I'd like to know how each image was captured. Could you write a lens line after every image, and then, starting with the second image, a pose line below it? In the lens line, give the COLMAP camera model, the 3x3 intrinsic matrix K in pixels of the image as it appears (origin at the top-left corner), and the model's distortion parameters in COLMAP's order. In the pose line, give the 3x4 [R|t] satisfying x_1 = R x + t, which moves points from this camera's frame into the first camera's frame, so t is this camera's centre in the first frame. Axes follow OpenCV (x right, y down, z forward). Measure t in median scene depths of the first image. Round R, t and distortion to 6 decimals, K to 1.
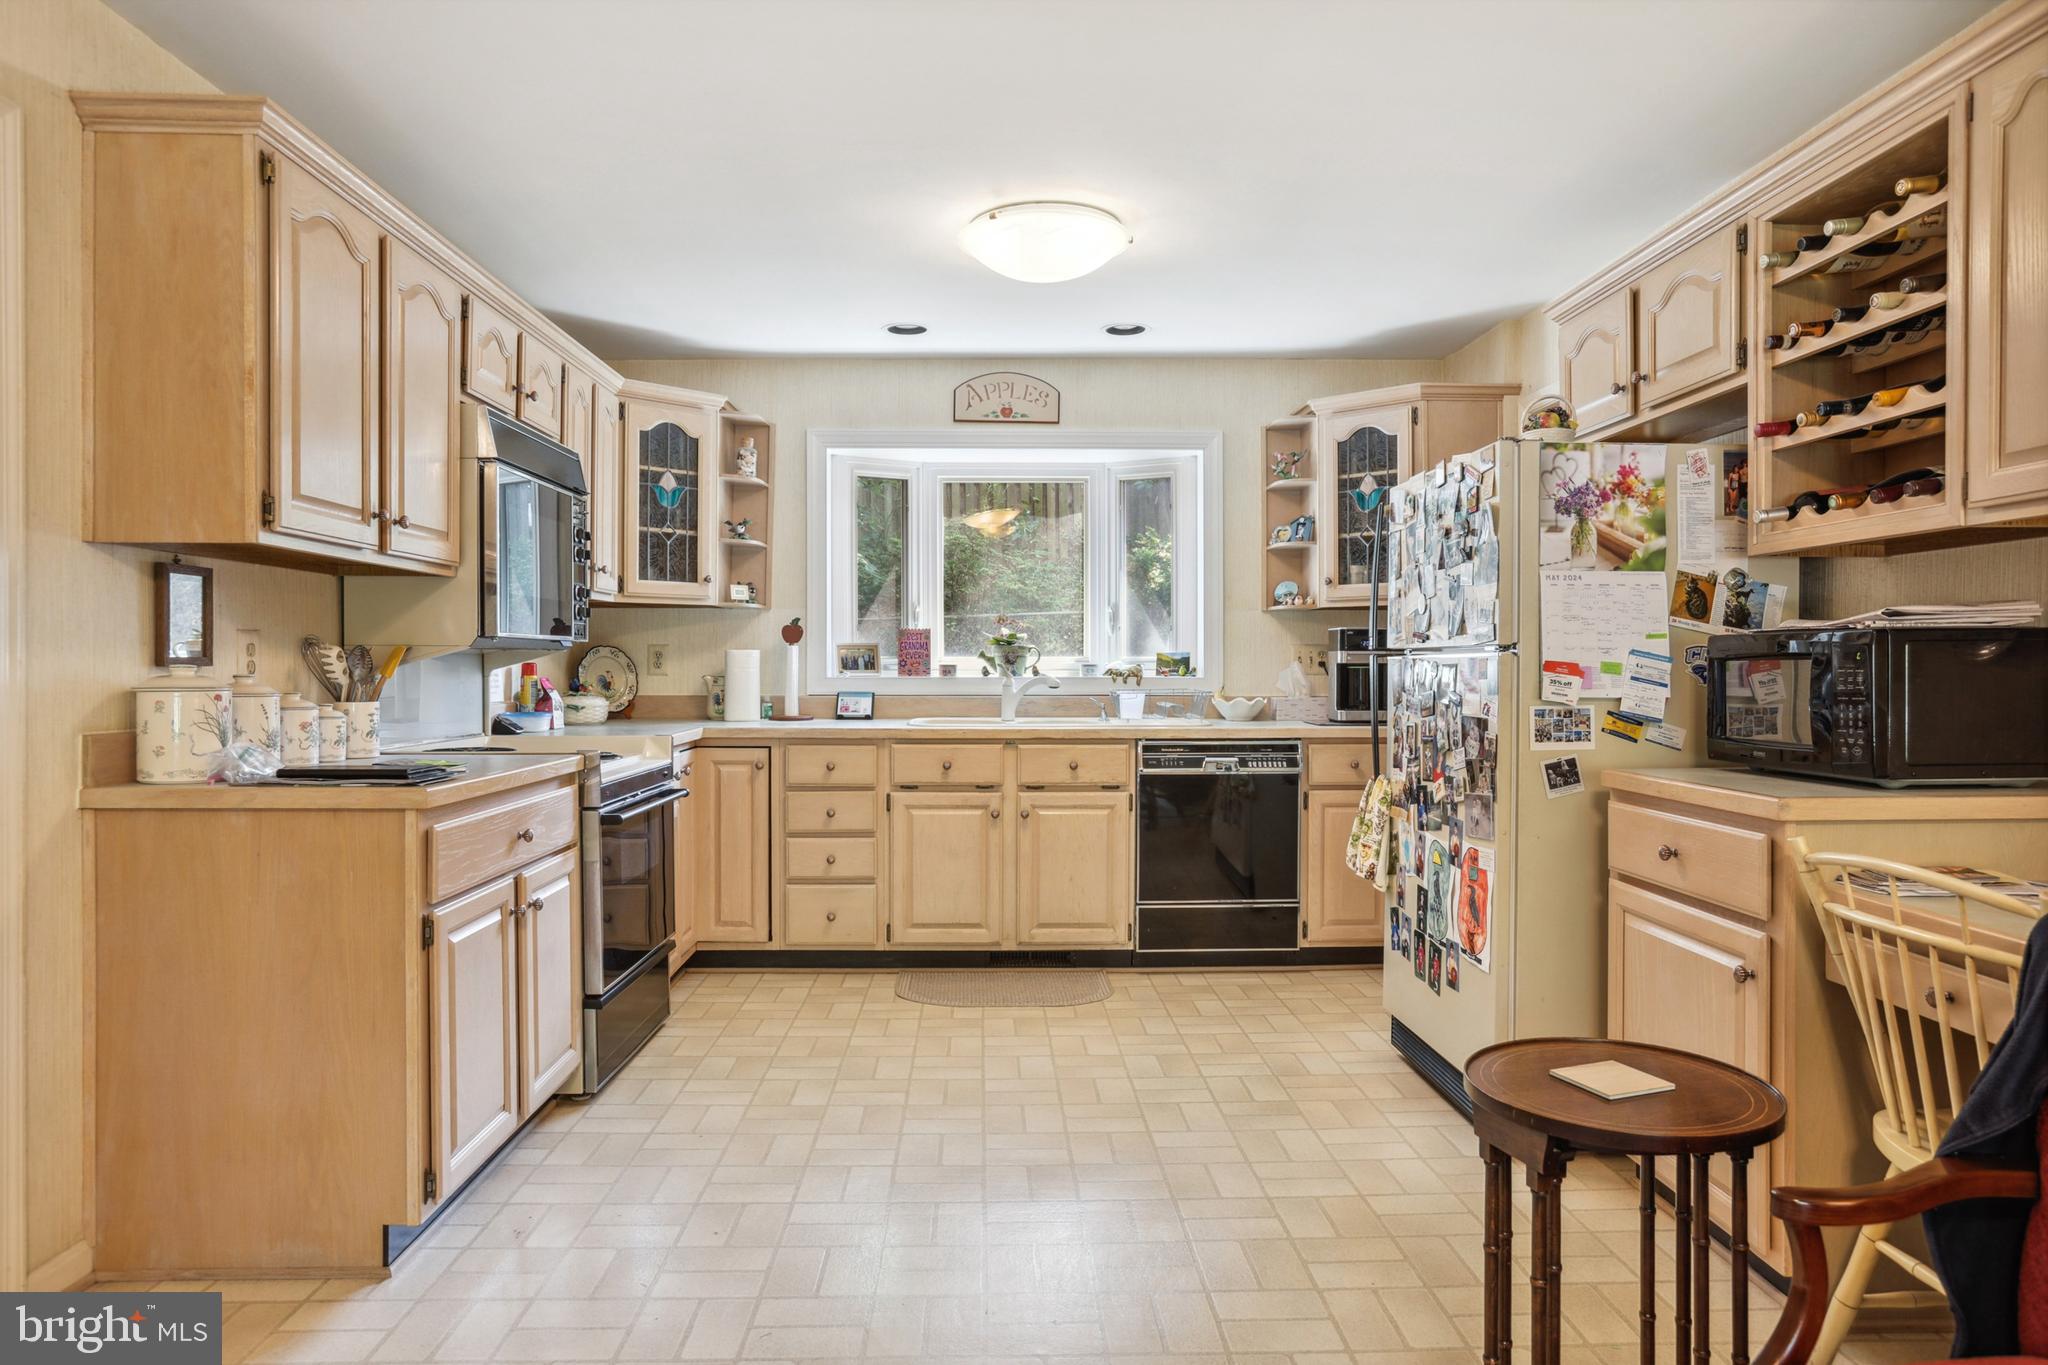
lens RADIAL K [[1272.4, 0, 1069.0], [0, 1272.4, 679.1], [0, 0, 1]] dist [-0.056846, 0.042445]
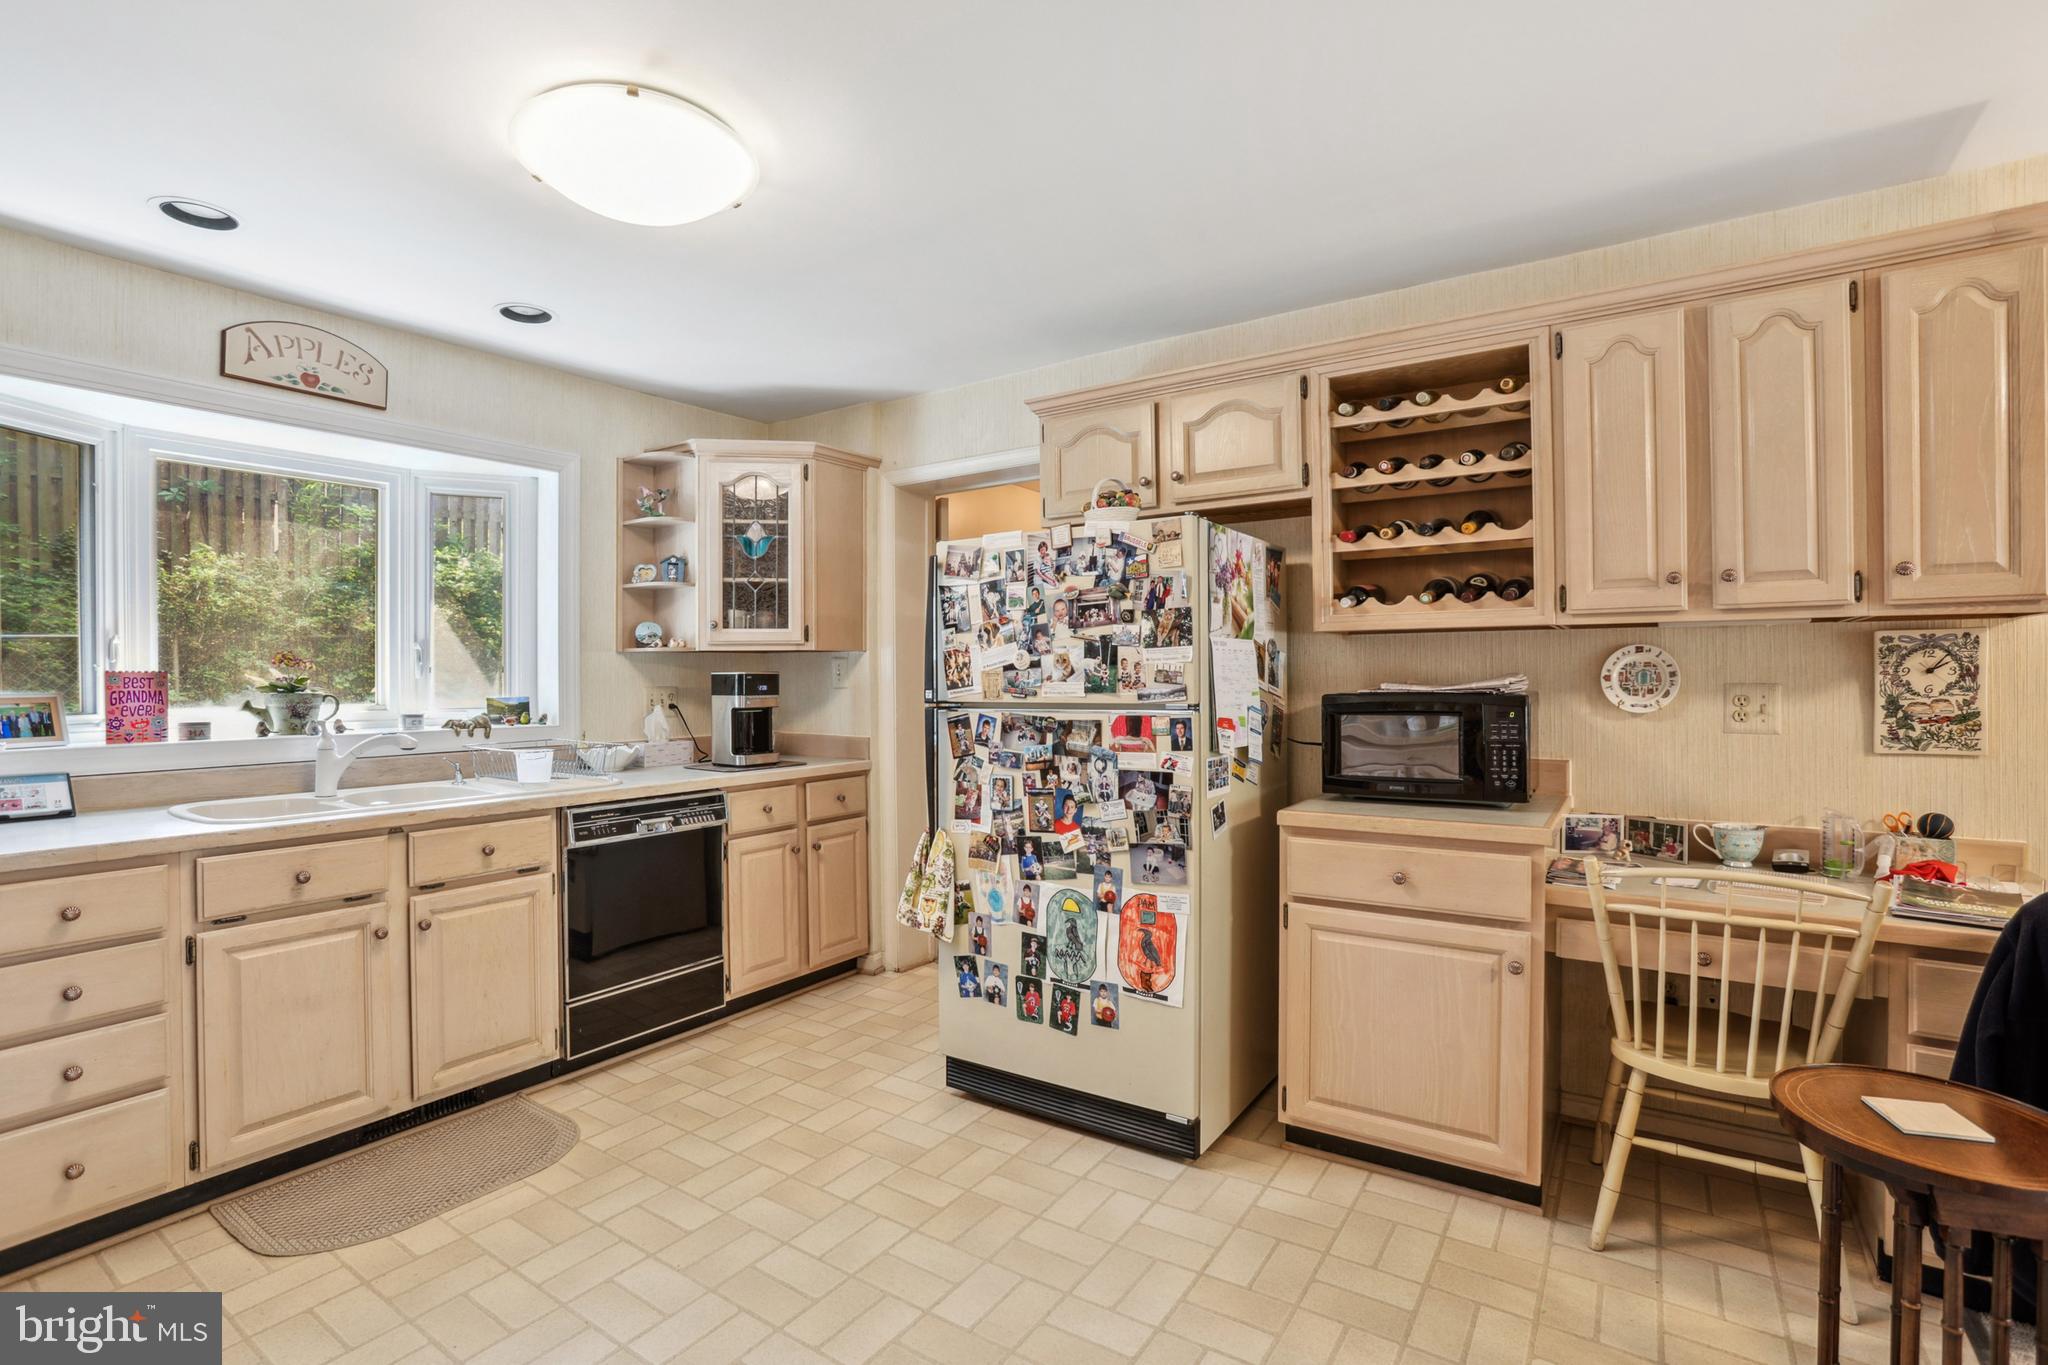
lens RADIAL K [[934.1, 0, 987.8], [0, 934.1, 680.2], [0, 0, 1]] dist [-0.061333, 0.018161]
pose [[0.613526, -0.008450, 0.789629, -0.251063], [0.015196, 0.999884, -0.001106, -0.031572], [-0.789528, 0.012677, 0.613583, 0.408960]]
